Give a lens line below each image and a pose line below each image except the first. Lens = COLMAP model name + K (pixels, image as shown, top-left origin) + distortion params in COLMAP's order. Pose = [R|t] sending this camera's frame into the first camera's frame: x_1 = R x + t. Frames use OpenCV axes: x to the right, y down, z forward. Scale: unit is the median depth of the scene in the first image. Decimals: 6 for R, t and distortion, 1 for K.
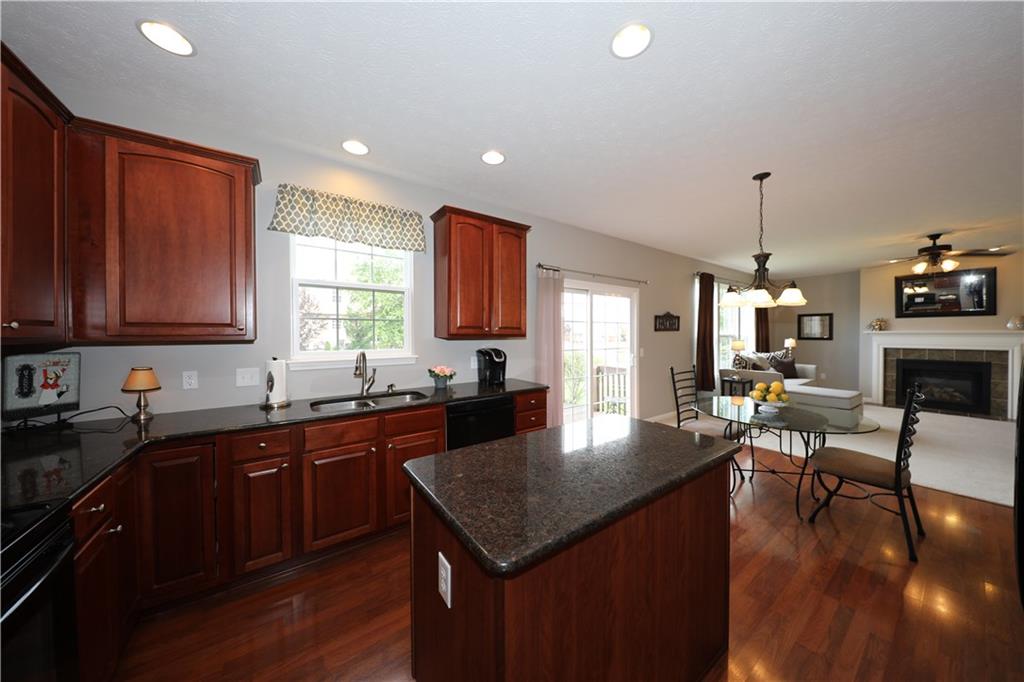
lens RADIAL K [[333.1, 0, 513.7], [0, 333.1, 338.2], [0, 0, 1]] dist [0.001936, -0.000051]
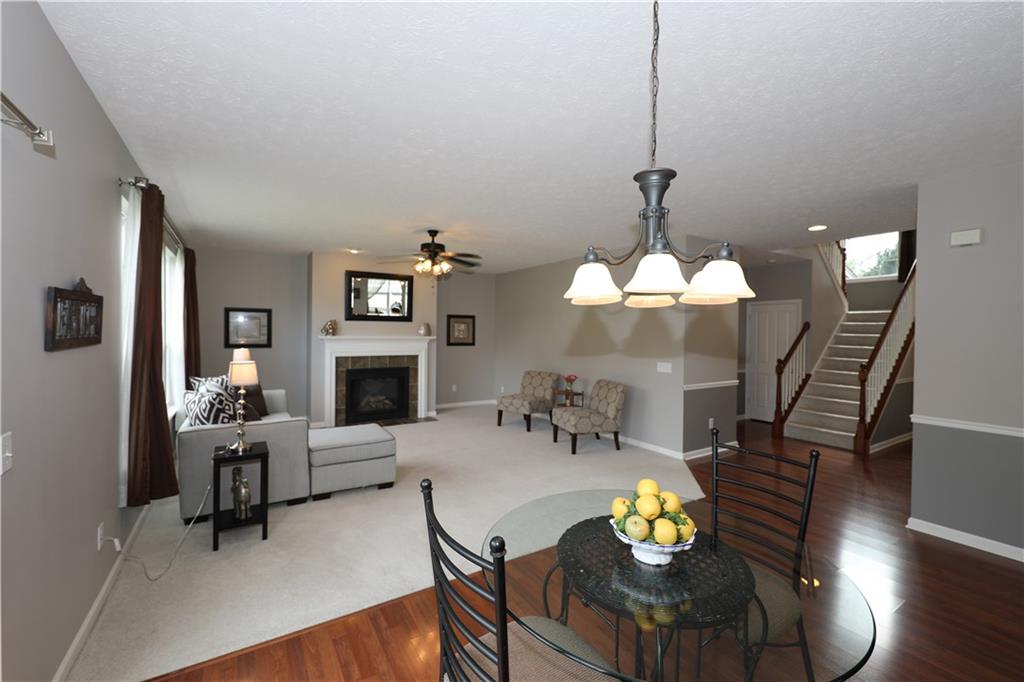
lens RADIAL K [[426.6, 0, 515.7], [0, 426.6, 334.5], [0, 0, 1]] dist [0.002318, 0.000345]
pose [[0.057796, -0.002070, 0.998326, 0.110691], [0.001635, 0.999997, 0.001978, -0.028610], [-0.998327, 0.001518, 0.057799, 0.550303]]
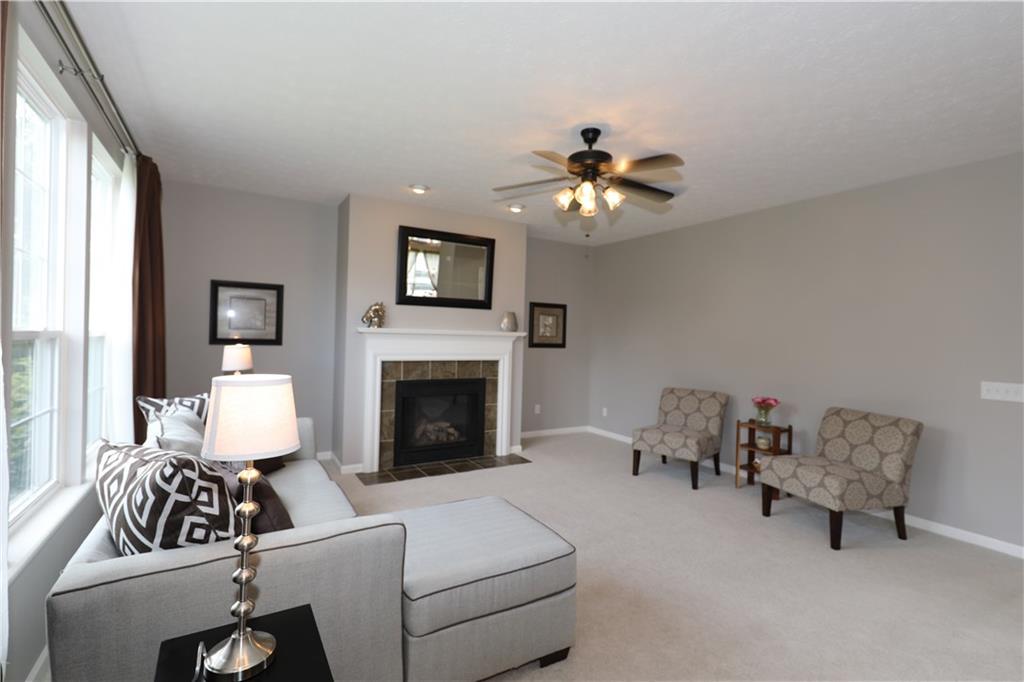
lens RADIAL K [[462.7, 0, 509.1], [0, 462.7, 335.3], [0, 0, 1]] dist [0.011590, -0.000767]
pose [[0.090787, 0.005941, 0.995853, 0.454760], [-0.013271, 0.999901, -0.004756, -0.010551], [-0.995782, -0.012784, 0.090857, 0.807758]]
